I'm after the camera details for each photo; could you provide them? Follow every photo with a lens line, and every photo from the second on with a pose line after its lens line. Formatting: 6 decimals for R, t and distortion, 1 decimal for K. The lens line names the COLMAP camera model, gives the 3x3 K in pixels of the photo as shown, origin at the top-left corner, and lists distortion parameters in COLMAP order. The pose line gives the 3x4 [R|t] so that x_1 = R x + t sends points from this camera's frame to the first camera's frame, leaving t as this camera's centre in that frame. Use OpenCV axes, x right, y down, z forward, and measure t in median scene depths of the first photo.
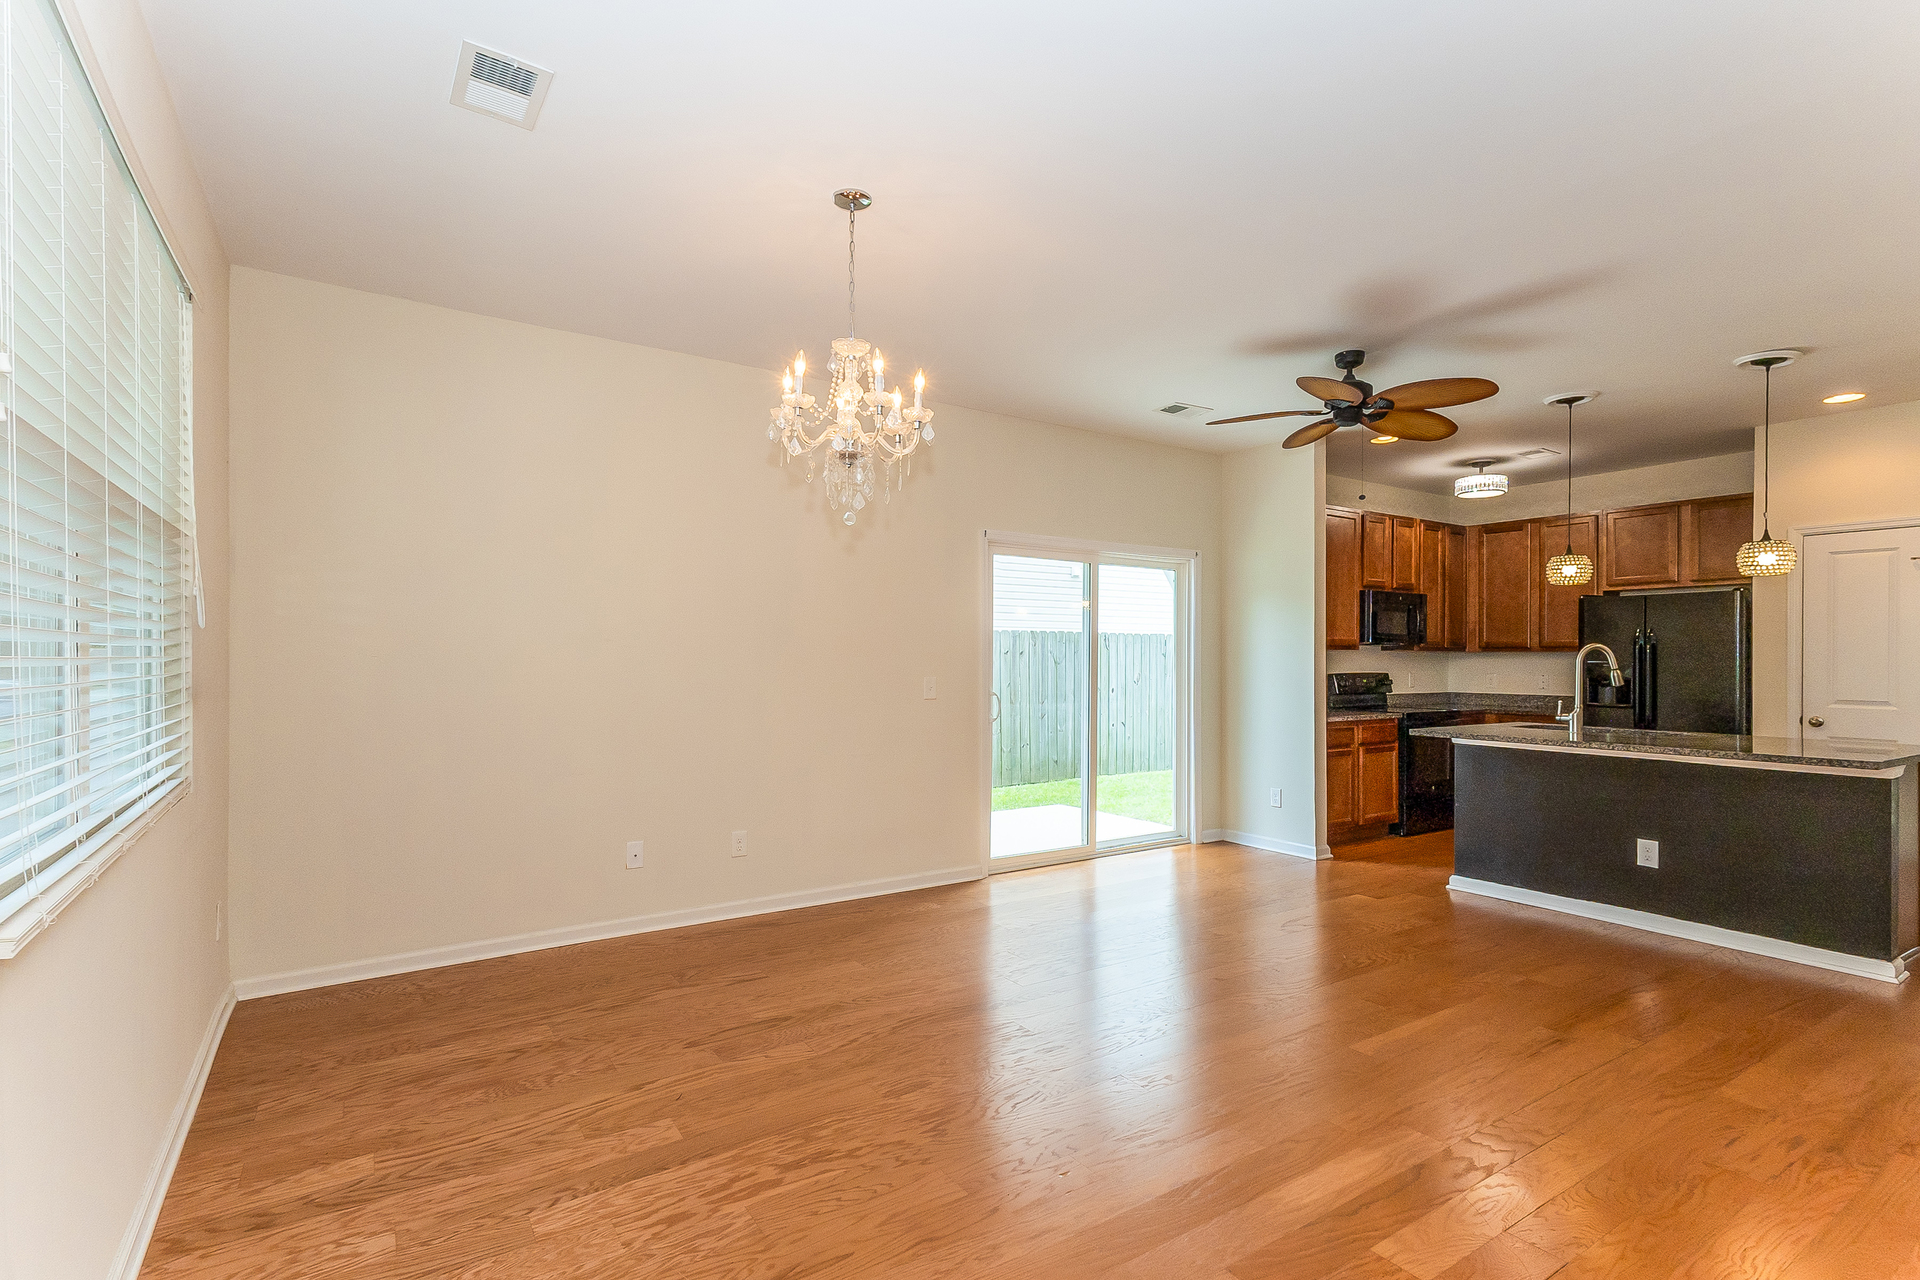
lens RADIAL K [[908.5, 0, 958.8], [0, 908.5, 643.6], [0, 0, 1]] dist [0.001785, -0.000021]
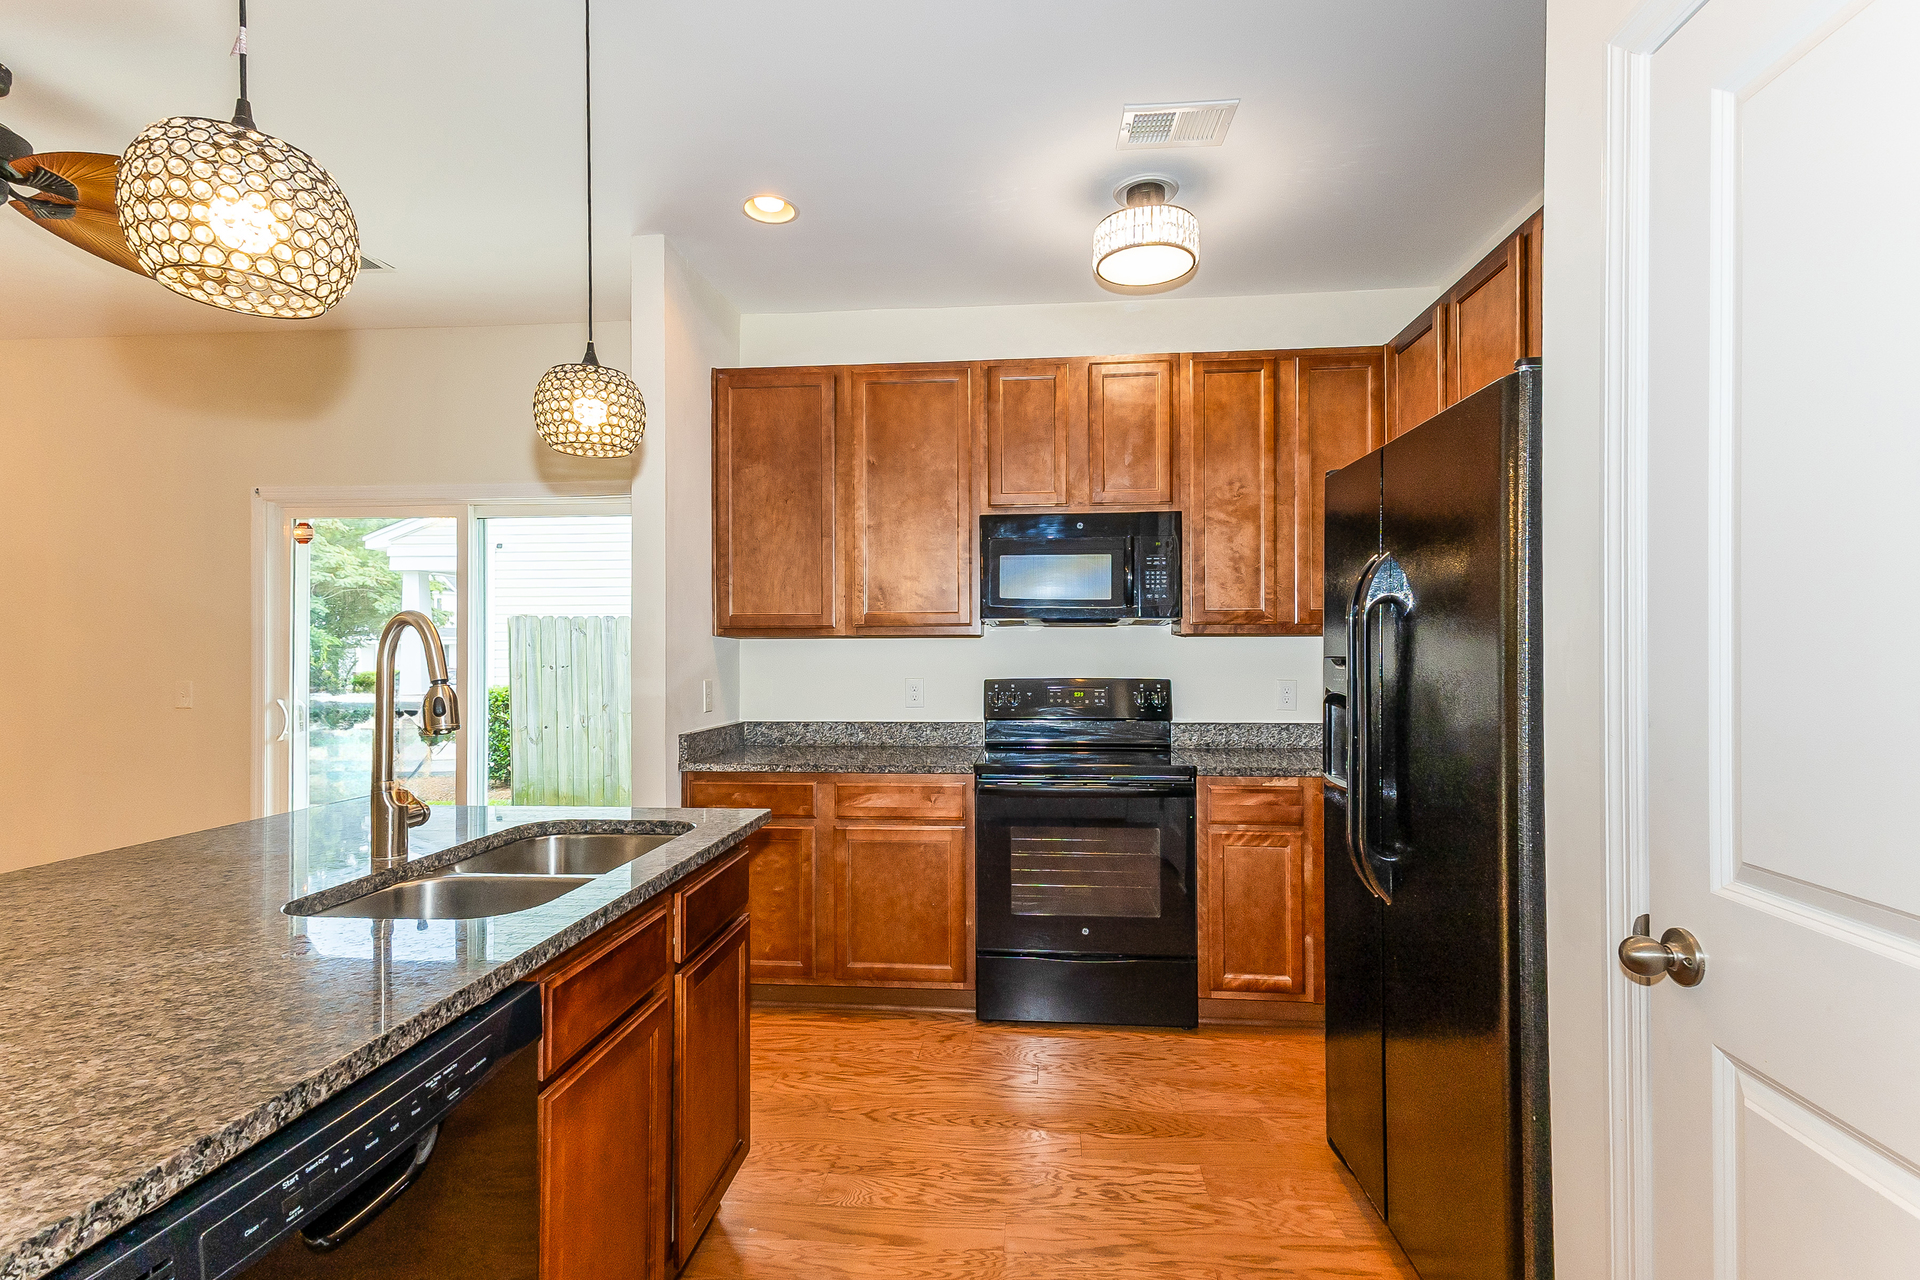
lens RADIAL K [[908.5, 0, 963.9], [0, 908.5, 644.3], [0, 0, 1]] dist [0.001785, -0.000021]
pose [[0.783860, -0.014217, -0.620775, 0.818687], [0.013475, 0.999892, -0.005884, 0.016272], [0.620791, -0.003753, 0.783967, 0.652877]]
